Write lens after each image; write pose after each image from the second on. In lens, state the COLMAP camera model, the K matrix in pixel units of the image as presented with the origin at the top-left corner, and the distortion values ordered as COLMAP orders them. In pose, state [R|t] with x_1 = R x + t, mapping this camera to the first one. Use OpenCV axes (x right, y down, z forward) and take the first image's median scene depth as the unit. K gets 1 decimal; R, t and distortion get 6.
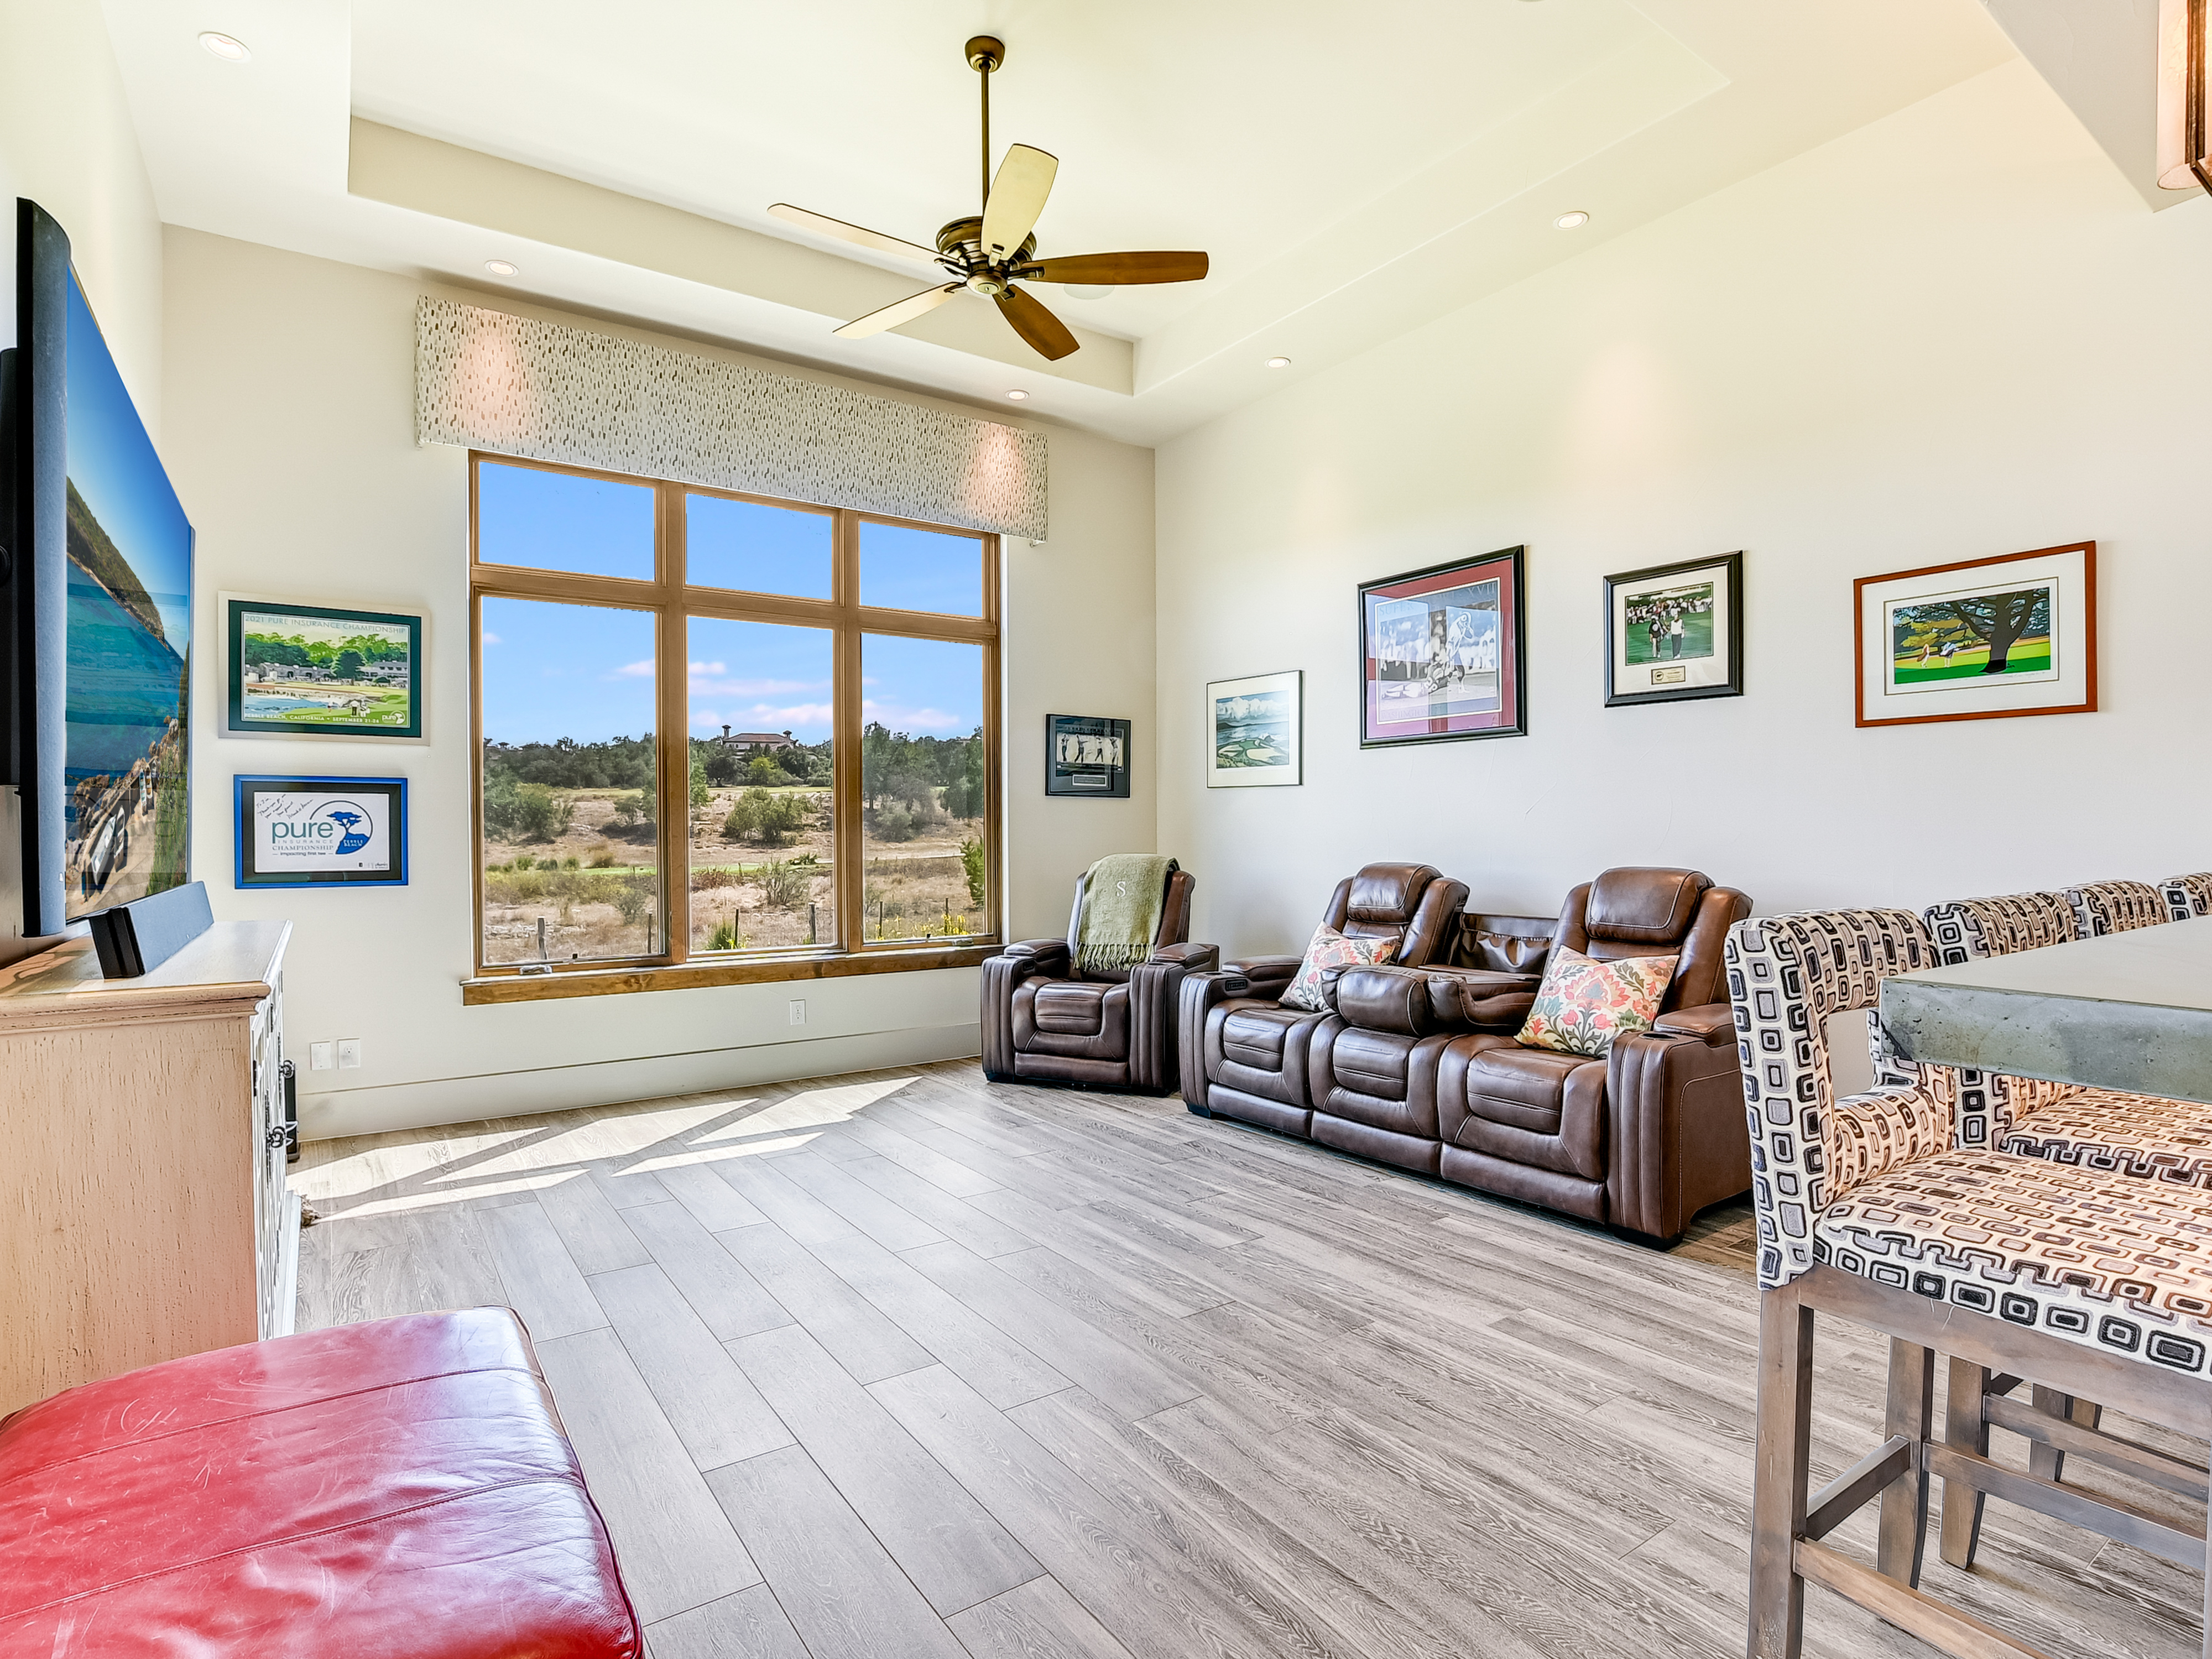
lens RADIAL K [[1137.1, 0, 1104.4], [0, 1137.1, 835.4], [0, 0, 1]] dist [-0.035282, 0.005159]
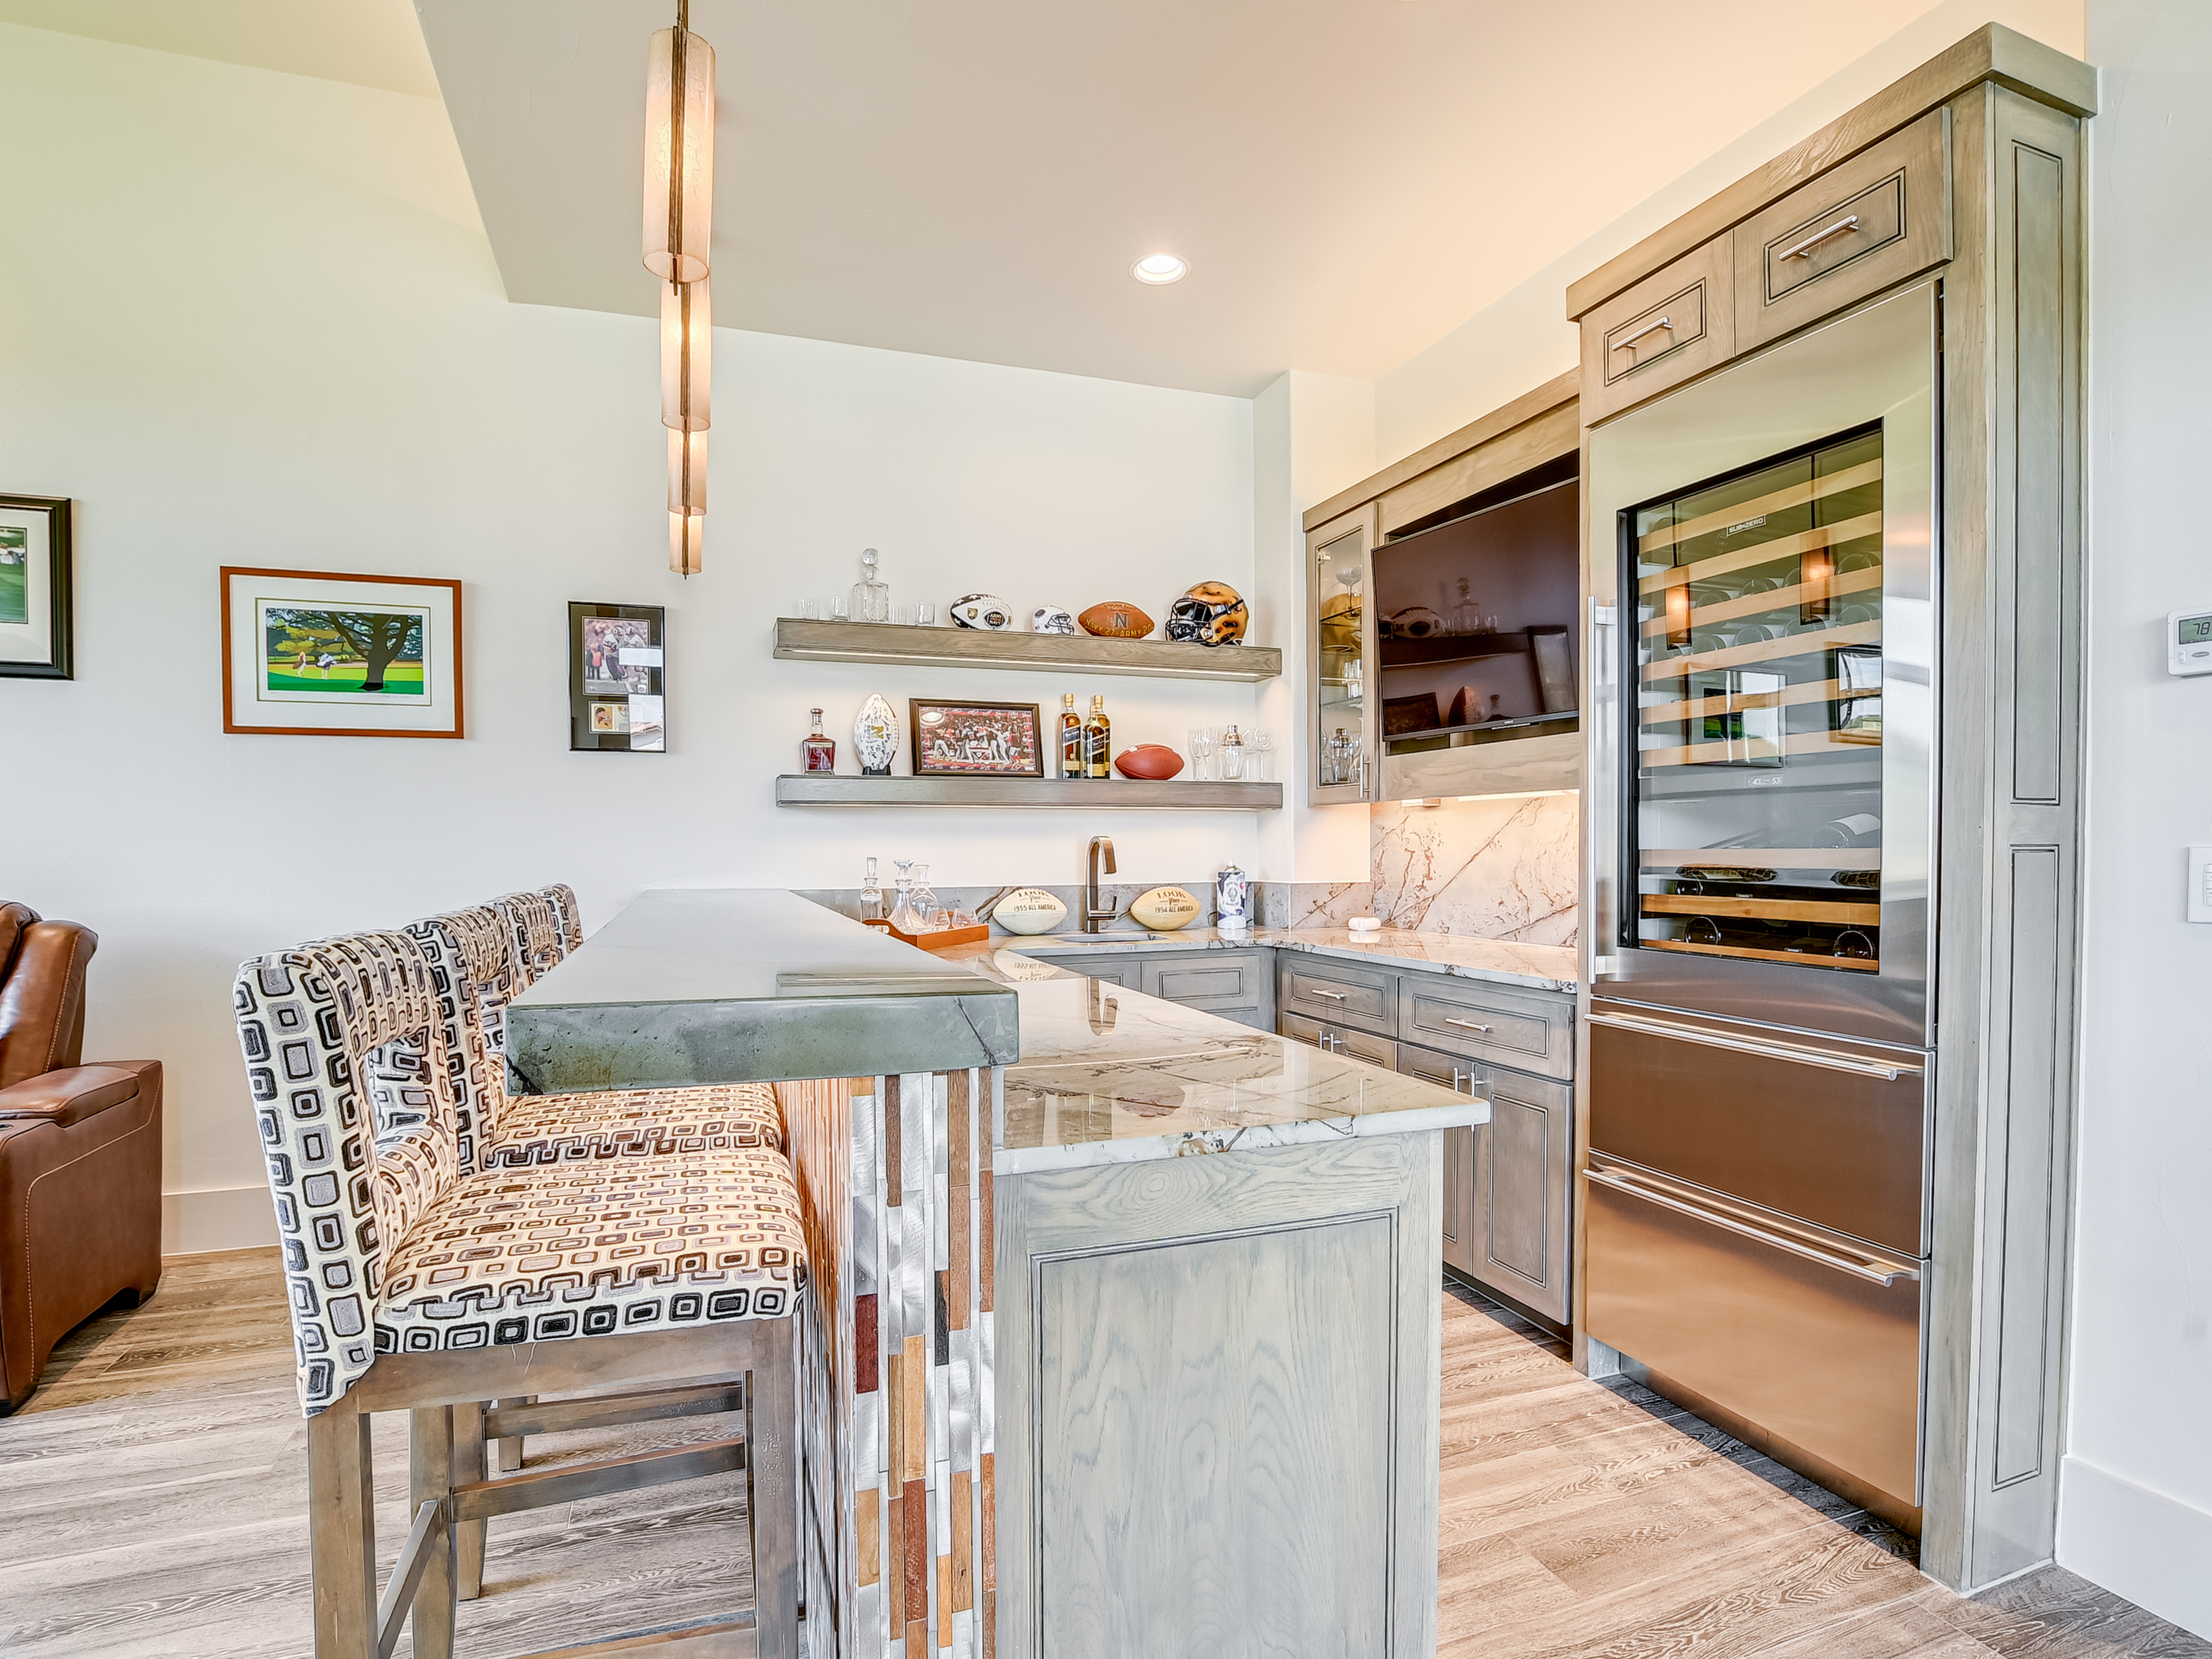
lens RADIAL K [[1137.1, 0, 1111.7], [0, 1137.1, 876.2], [0, 0, 1]] dist [-0.035282, 0.005159]
pose [[0.252877, -0.020786, 0.967275, -0.023968], [0.005050, 0.999784, 0.020164, 0.008164], [-0.967485, -0.000214, 0.252928, 0.249250]]
